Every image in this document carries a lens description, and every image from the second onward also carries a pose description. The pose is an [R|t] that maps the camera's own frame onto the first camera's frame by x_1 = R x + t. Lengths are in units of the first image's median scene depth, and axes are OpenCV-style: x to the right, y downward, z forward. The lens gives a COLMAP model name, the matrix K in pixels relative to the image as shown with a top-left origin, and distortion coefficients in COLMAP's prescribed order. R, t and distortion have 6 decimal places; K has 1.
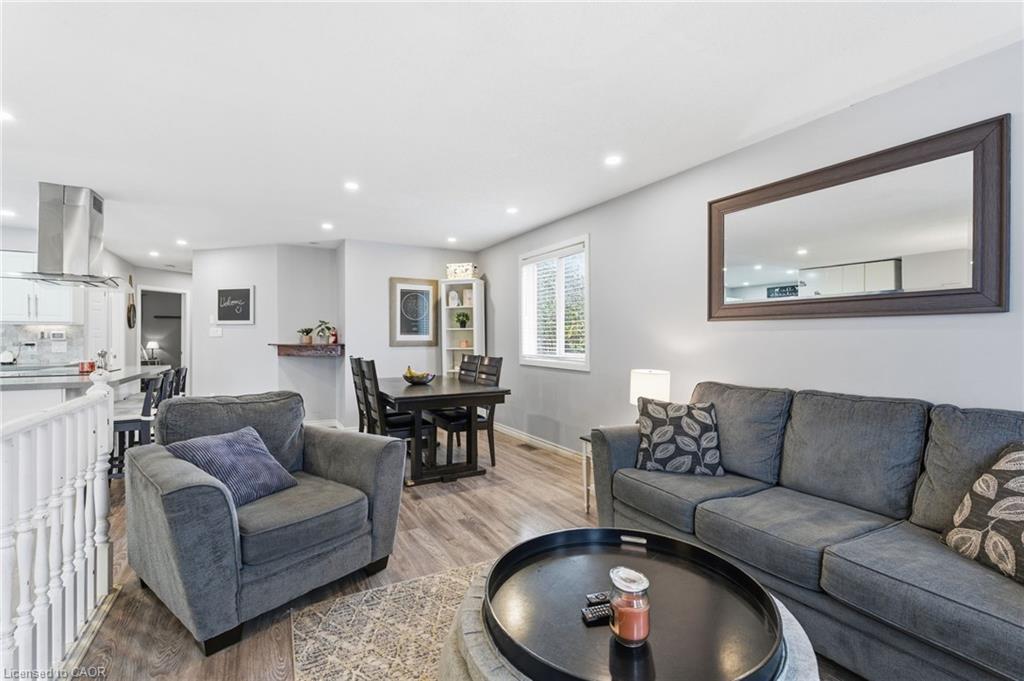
lens RADIAL K [[449.7, 0, 512.3], [0, 449.7, 338.4], [0, 0, 1]] dist [-0.011824, 0.001594]
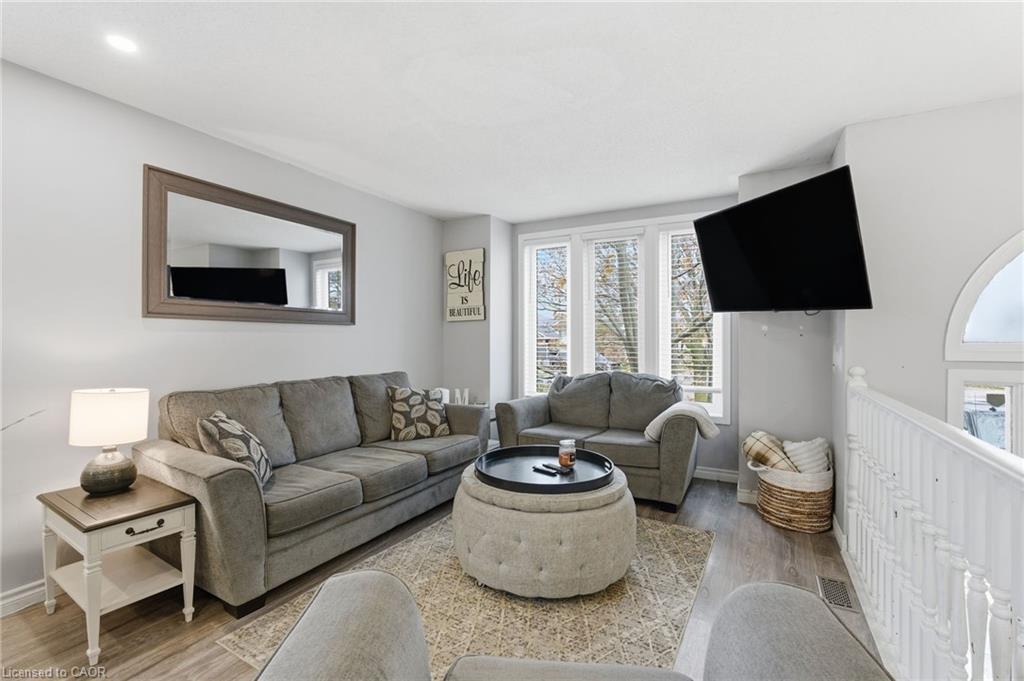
lens RADIAL K [[449.7, 0, 512.3], [0, 449.7, 338.4], [0, 0, 1]] dist [-0.011824, 0.001594]
pose [[-0.522272, 0.000104, 0.852779, -0.304762], [0.000661, 1.000000, 0.000283, -0.000760], [-0.852779, 0.000712, -0.522272, 0.473836]]
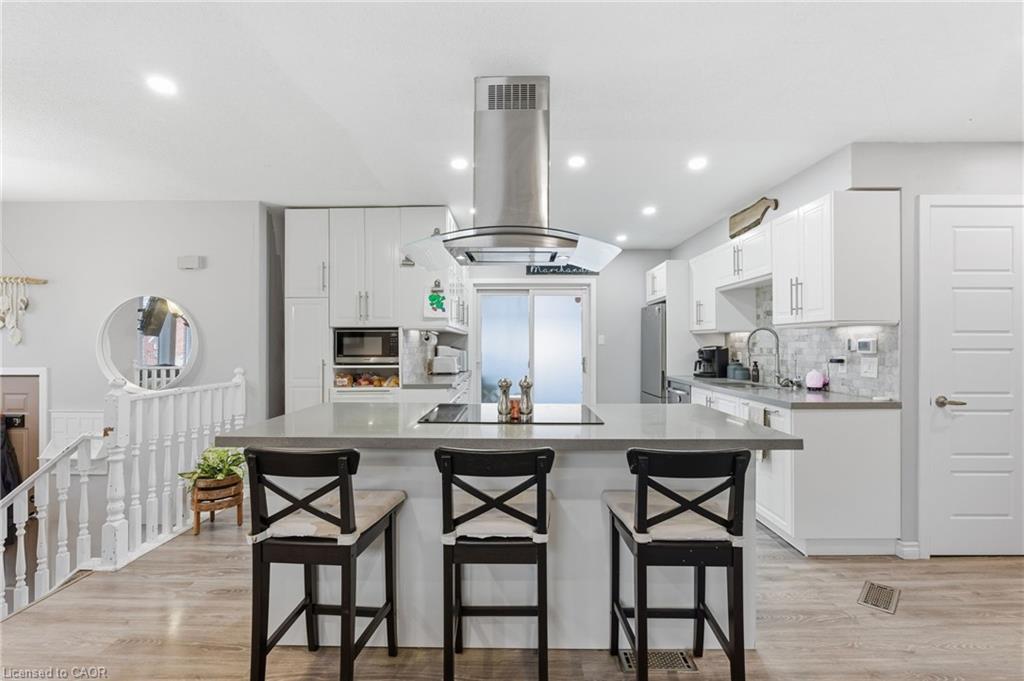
lens RADIAL K [[443.3, 0, 517.2], [0, 443.3, 342.5], [0, 0, 1]] dist [-0.010616, 0.000739]
pose [[-0.488133, -0.001043, -0.872768, -0.327872], [0.002344, 0.999994, -0.002506, -0.009463], [0.872766, -0.003269, -0.488128, 0.840984]]
